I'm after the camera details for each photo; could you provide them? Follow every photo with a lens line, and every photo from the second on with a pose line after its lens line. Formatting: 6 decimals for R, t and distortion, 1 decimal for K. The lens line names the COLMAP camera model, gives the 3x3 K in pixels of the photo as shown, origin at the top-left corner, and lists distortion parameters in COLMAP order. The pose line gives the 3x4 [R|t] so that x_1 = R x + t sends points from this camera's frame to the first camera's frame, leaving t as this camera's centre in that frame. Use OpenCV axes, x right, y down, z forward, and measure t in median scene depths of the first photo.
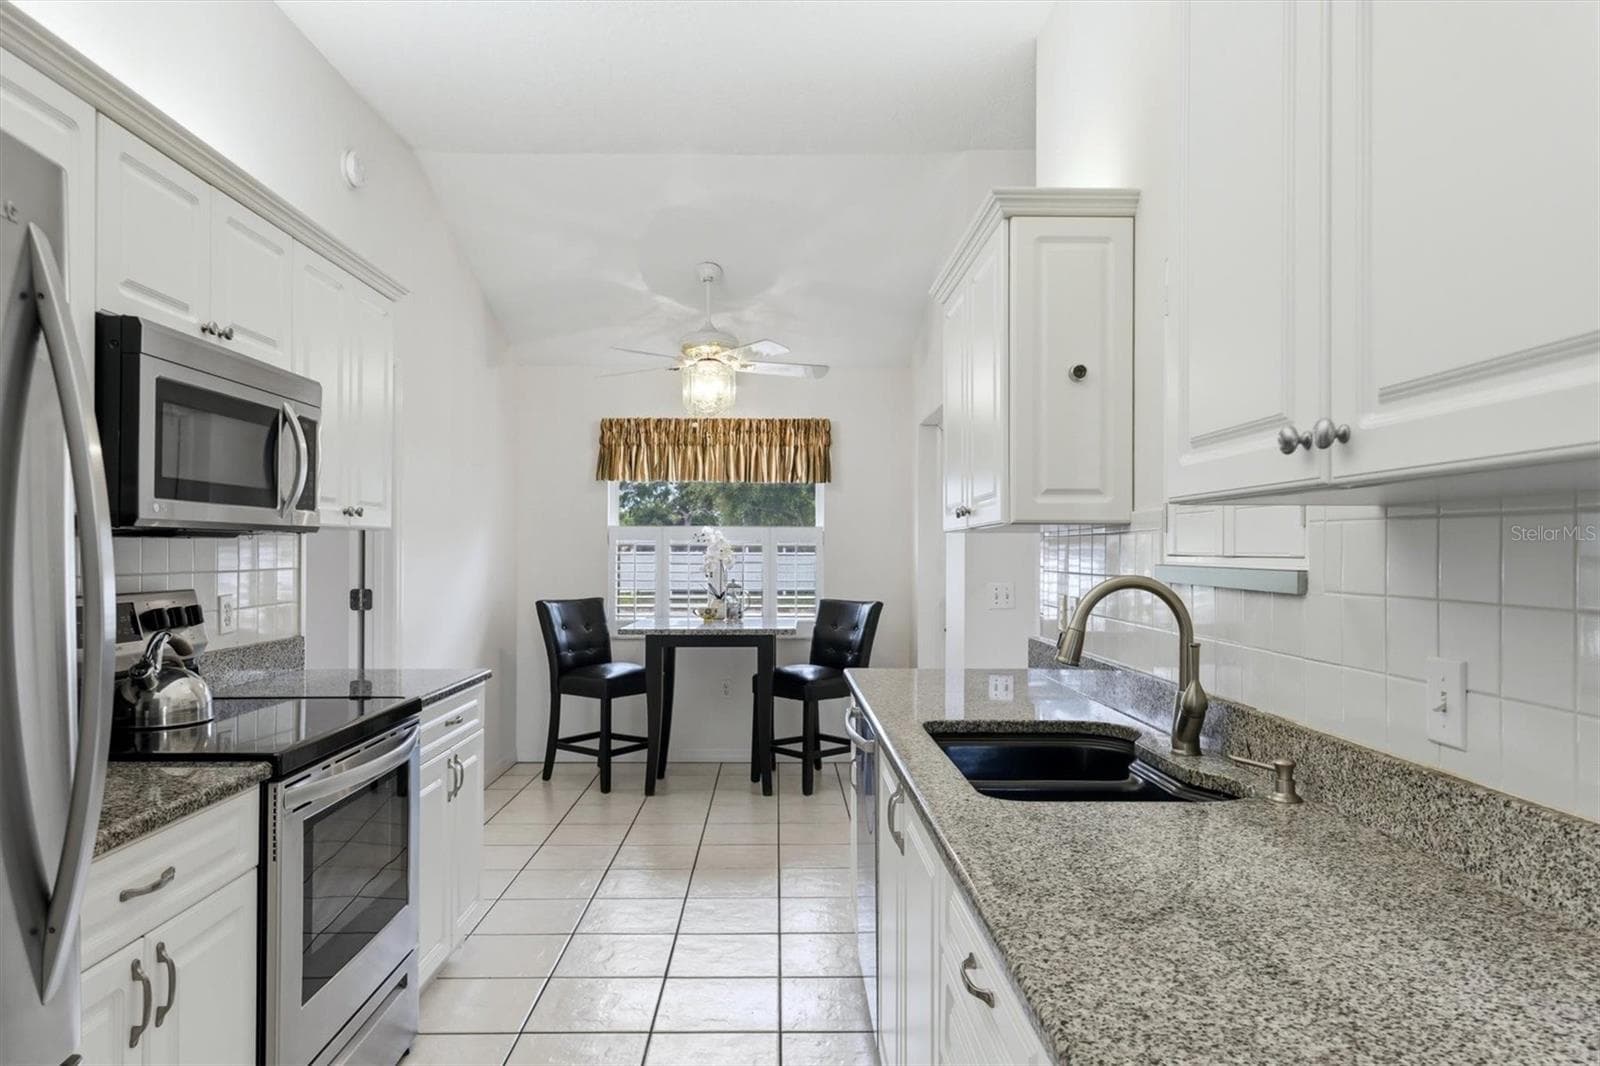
lens RADIAL K [[1006.3, 0, 795.6], [0, 1006.3, 547.0], [0, 0, 1]] dist [0.001557, 0.000042]
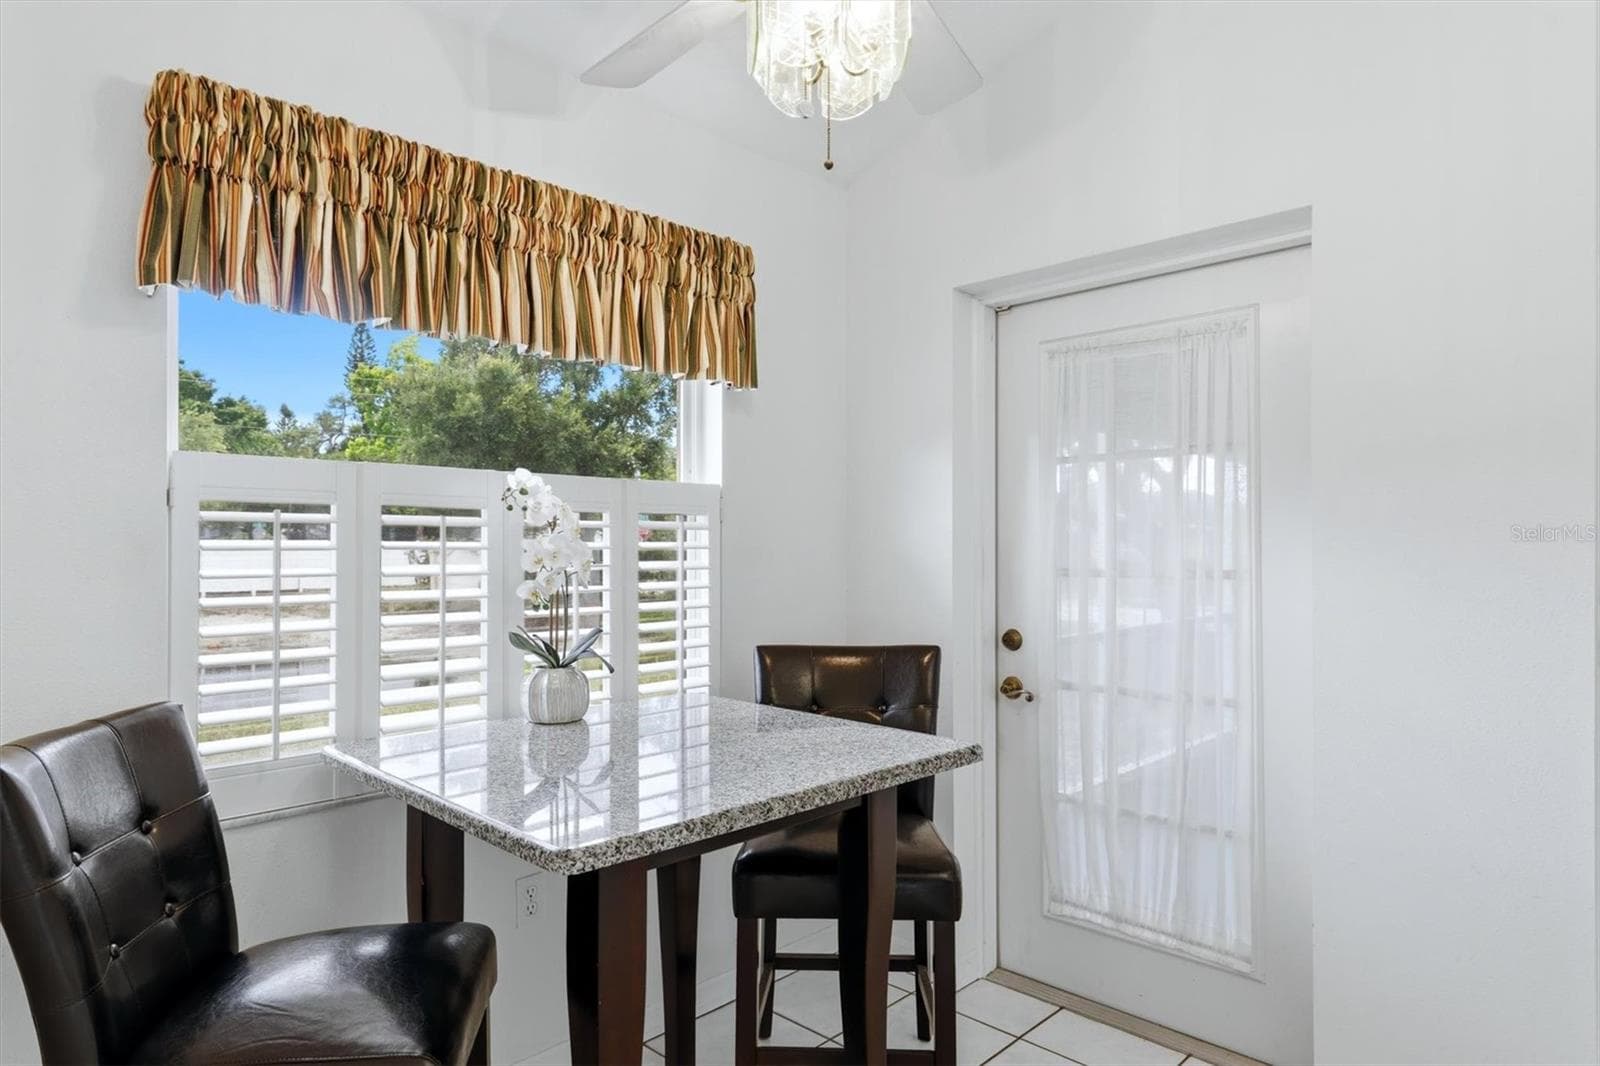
lens RADIAL K [[952.6, 0, 813.2], [0, 952.6, 535.2], [0, 0, 1]] dist [0.004629, 0.002528]
pose [[0.703131, 0.005508, 0.711039, -0.274061], [-0.005871, 0.999981, -0.001940, 0.003389], [-0.711036, -0.002810, 0.703150, 0.731276]]
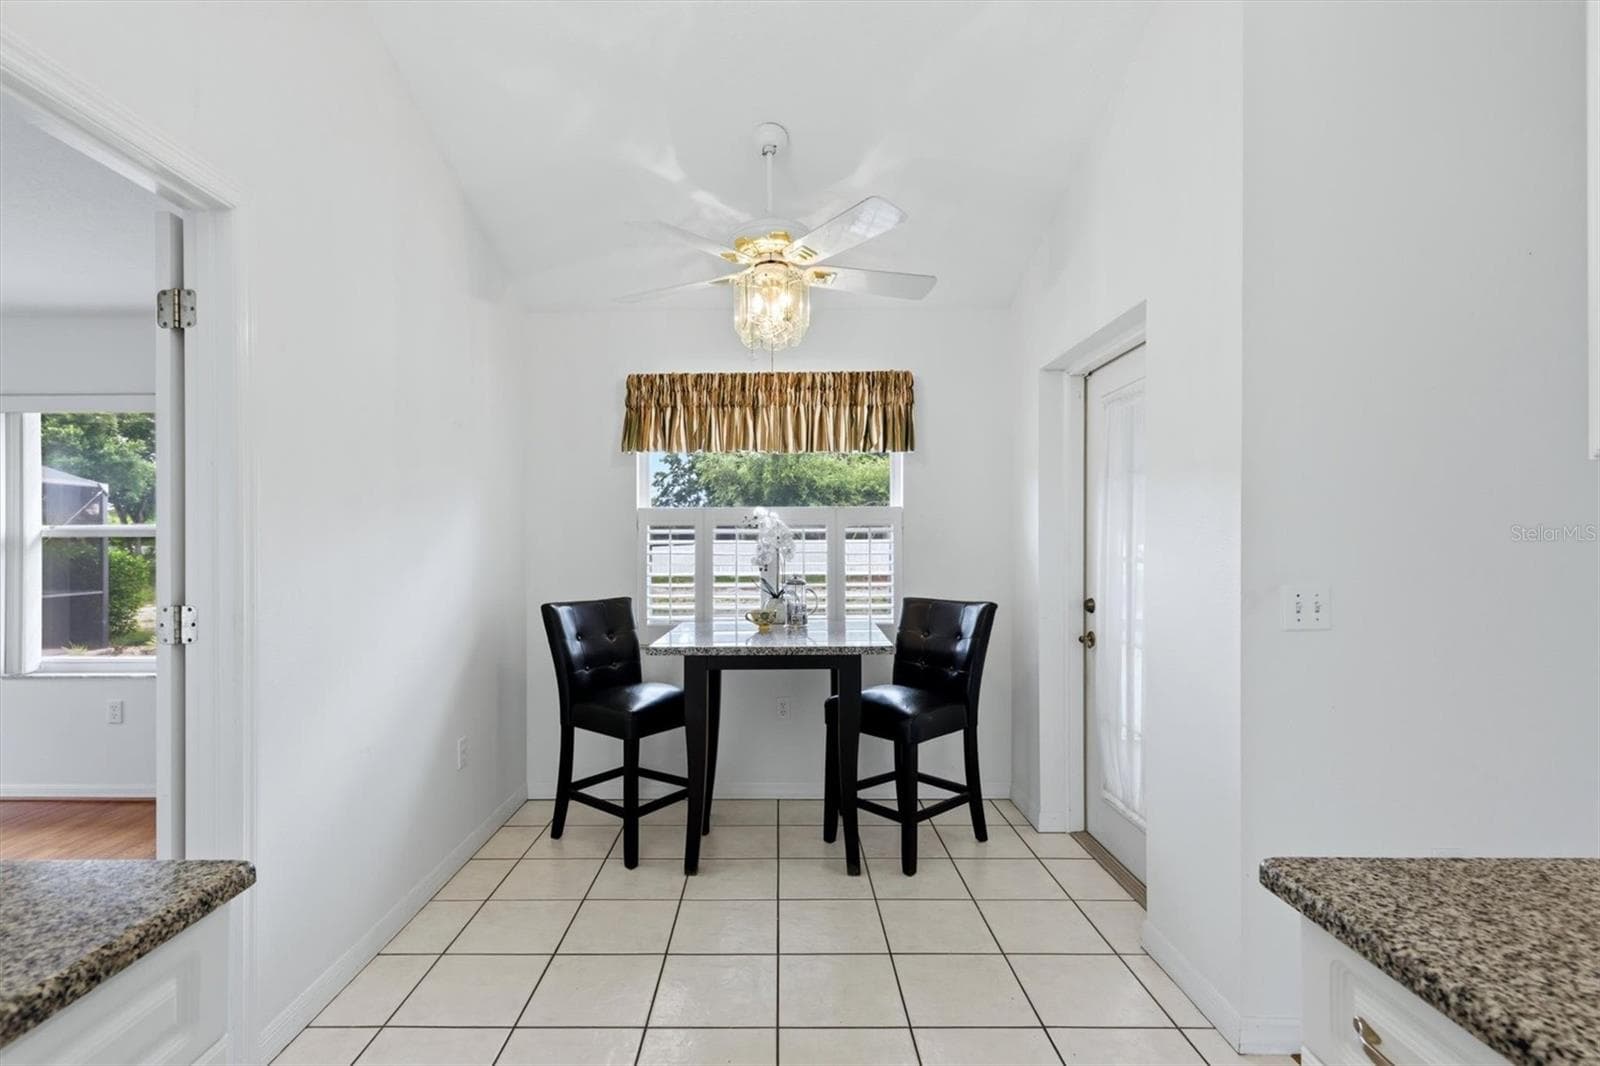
lens RADIAL K [[751.6, 0, 769.8], [0, 751.6, 538.4], [0, 0, 1]] dist [-0.000270, -0.000012]
pose [[0.999441, -0.007239, -0.032624, -0.065088], [0.007185, 0.999973, -0.001783, 0.005656], [0.032636, 0.001548, 0.999466, 0.433274]]
